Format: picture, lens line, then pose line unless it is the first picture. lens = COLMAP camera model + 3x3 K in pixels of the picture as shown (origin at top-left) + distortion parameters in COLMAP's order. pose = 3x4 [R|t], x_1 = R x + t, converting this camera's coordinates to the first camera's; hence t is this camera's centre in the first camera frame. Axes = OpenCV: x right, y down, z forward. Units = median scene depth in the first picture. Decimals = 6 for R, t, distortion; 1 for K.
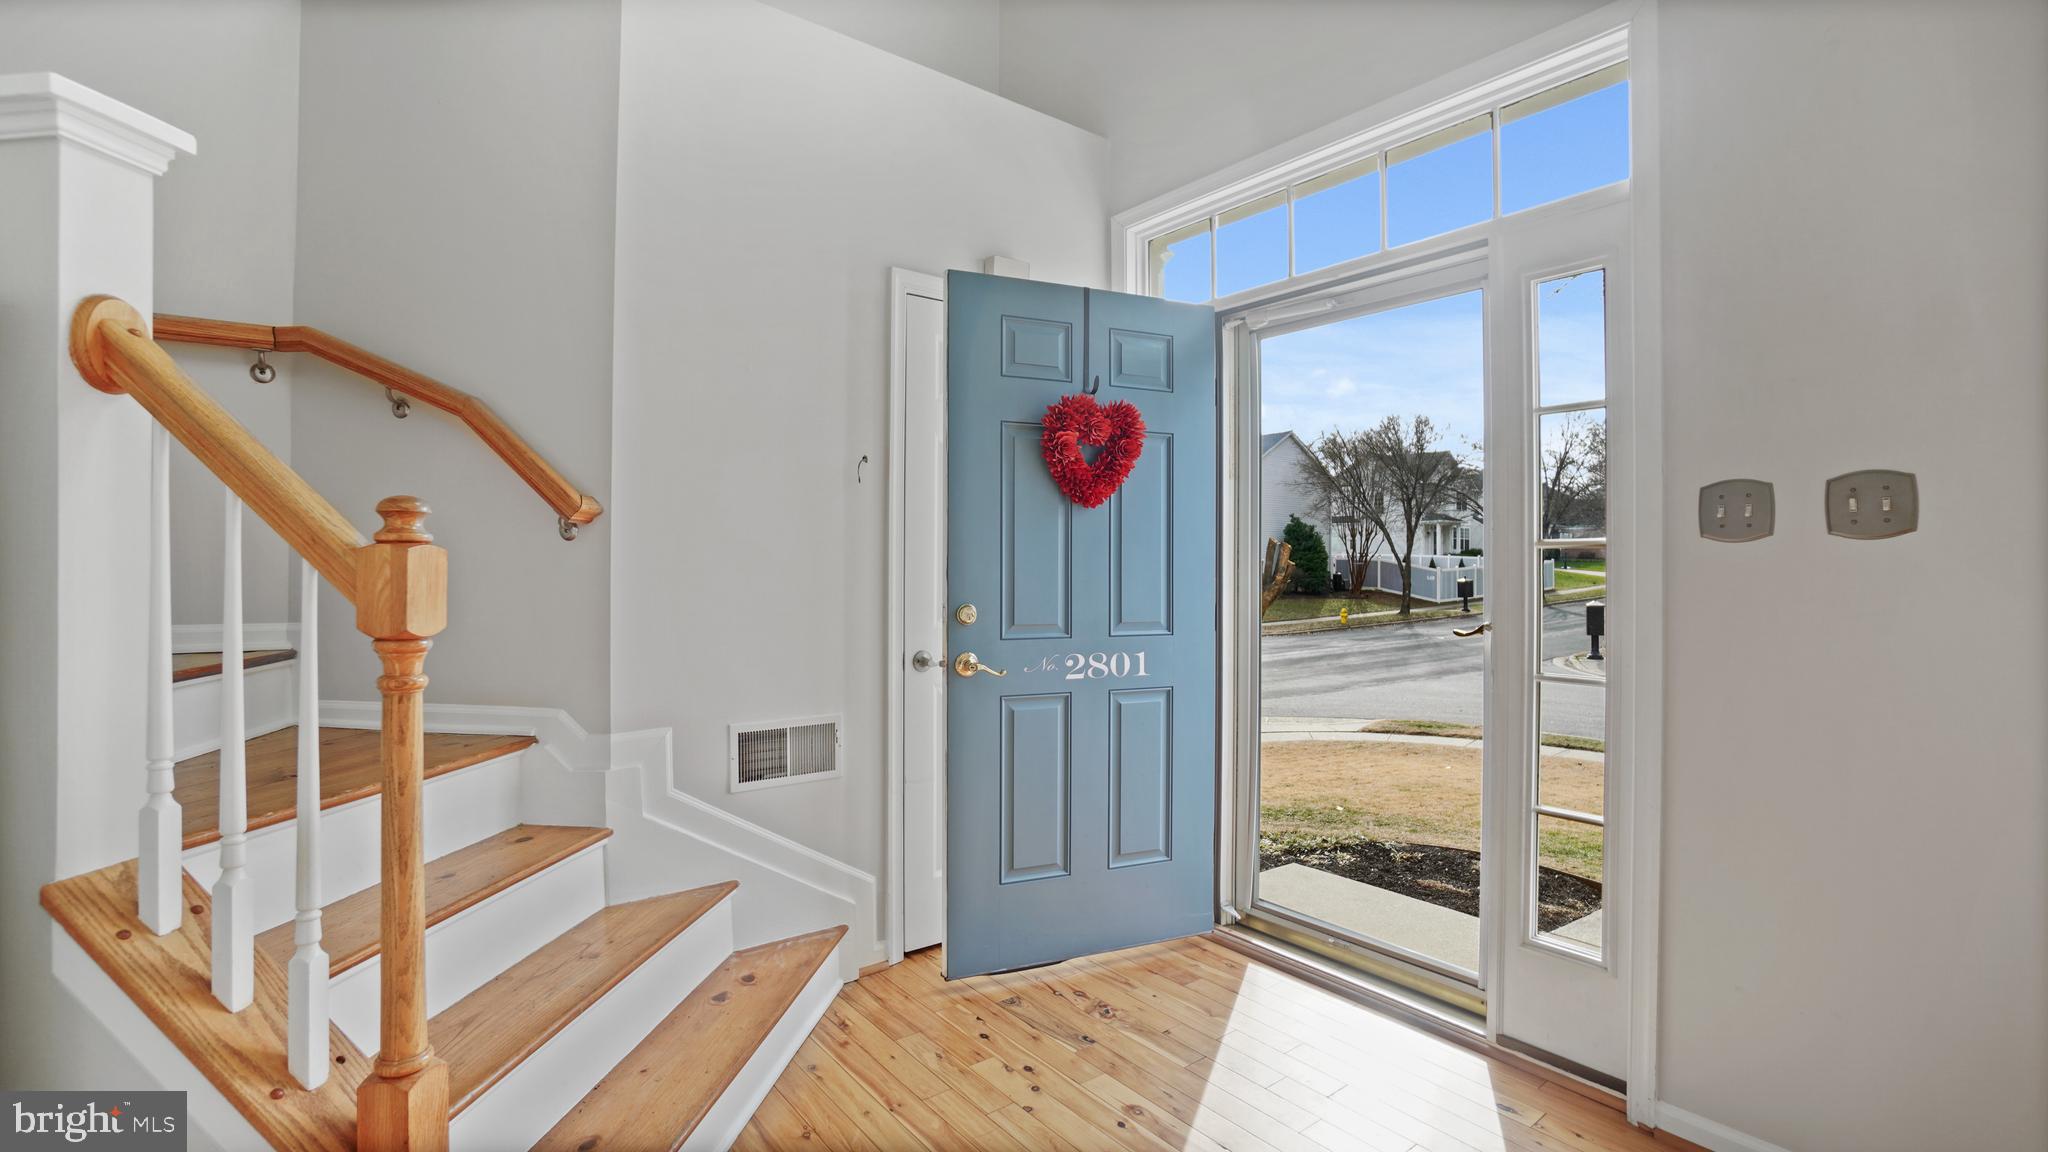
lens RADIAL K [[919.0, 0, 1001.7], [0, 919.0, 565.8], [0, 0, 1]] dist [-0.057221, 0.017130]
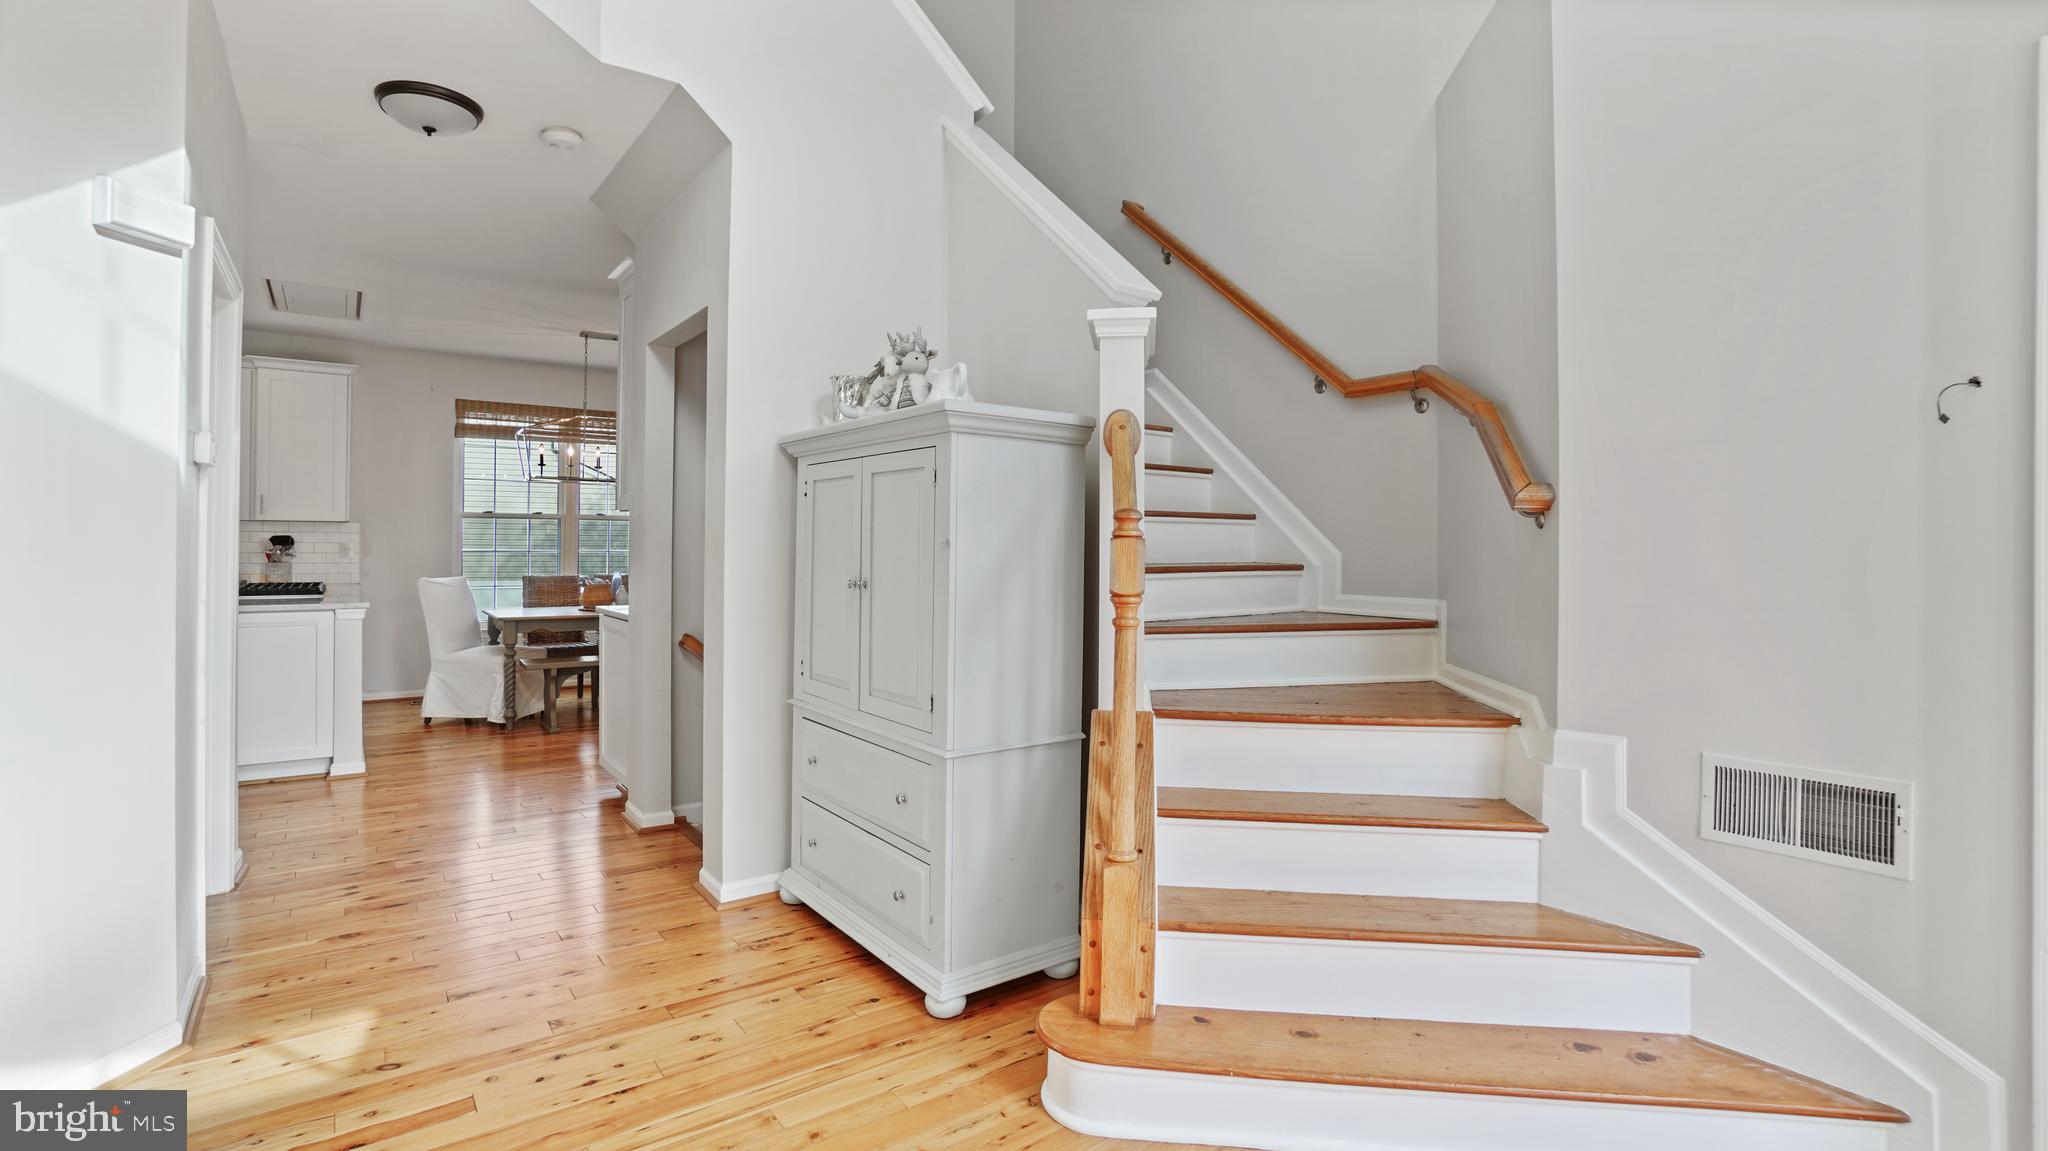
lens RADIAL K [[919.0, 0, 1001.6], [0, 919.0, 564.2], [0, 0, 1]] dist [-0.057221, 0.017130]
pose [[-0.030658, 0.008149, -0.999497, 0.523266], [-0.002007, 0.999964, 0.008214, 0.004929], [0.999528, 0.002258, -0.030641, 0.432488]]
